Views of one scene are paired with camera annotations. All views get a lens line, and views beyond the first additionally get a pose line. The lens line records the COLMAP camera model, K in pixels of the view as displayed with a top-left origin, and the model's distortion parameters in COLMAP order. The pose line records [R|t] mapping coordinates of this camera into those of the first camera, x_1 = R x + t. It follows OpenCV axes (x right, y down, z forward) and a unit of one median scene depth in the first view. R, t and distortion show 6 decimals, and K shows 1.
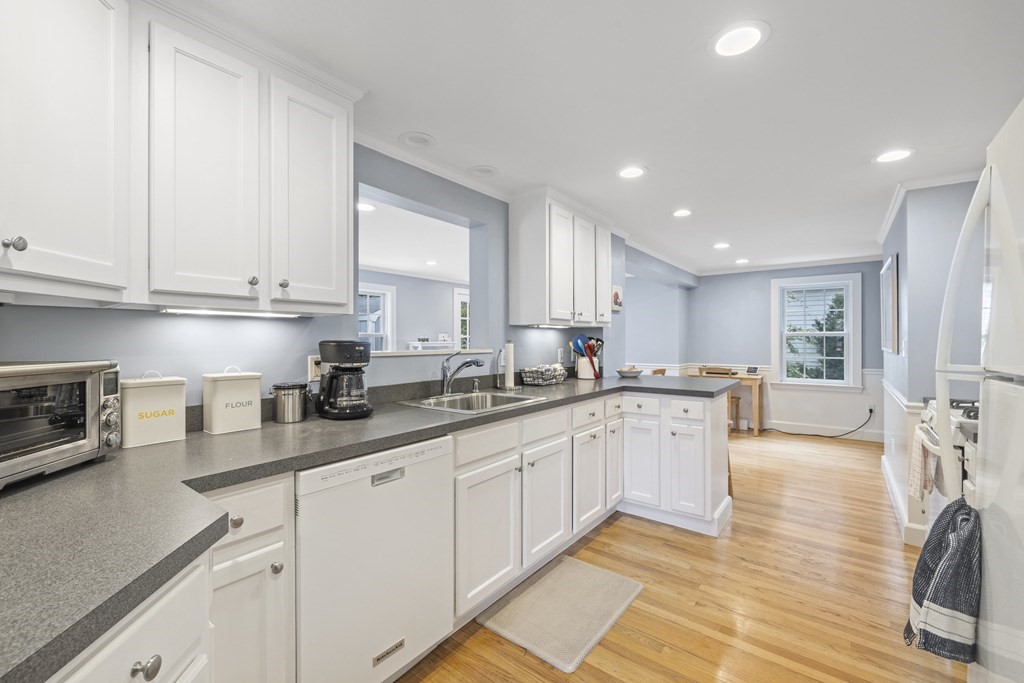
lens RADIAL K [[427.9, 0, 512.0], [0, 427.9, 341.5], [0, 0, 1]] dist [-0.000827, -0.000079]
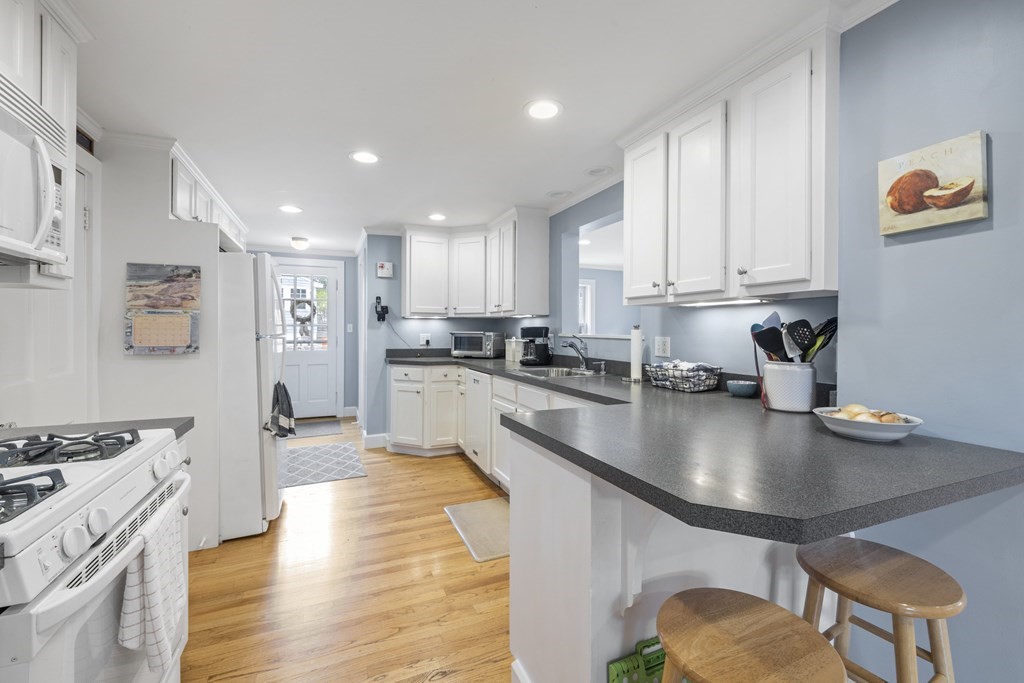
lens RADIAL K [[427.9, 0, 504.8], [0, 427.9, 328.8], [0, 0, 1]] dist [-0.001032, -0.000295]
pose [[-0.497818, 0.000352, -0.867281, 1.052307], [-0.001392, 0.999998, 0.001205, 0.001852], [0.867280, 0.001807, -0.497817, 1.405768]]
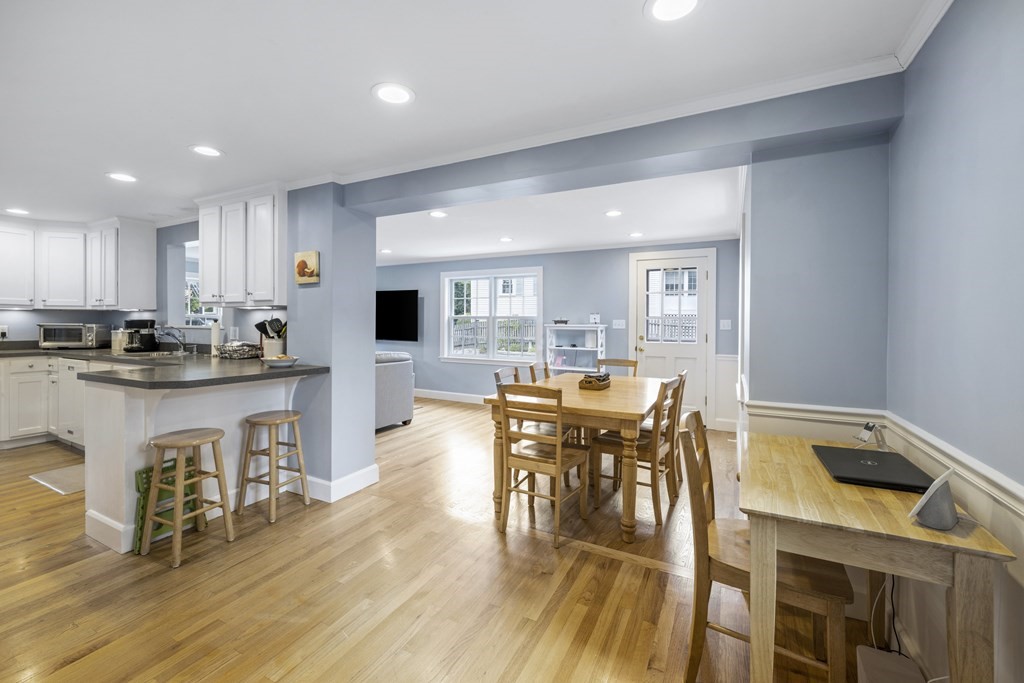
lens RADIAL K [[427.9, 0, 504.8], [0, 427.9, 328.8], [0, 0, 1]] dist [-0.001032, -0.000295]
pose [[0.174170, 0.015956, -0.984586, 1.720197], [-0.008890, 0.999853, 0.014630, -0.004502], [0.984676, 0.006205, 0.174286, 1.935166]]
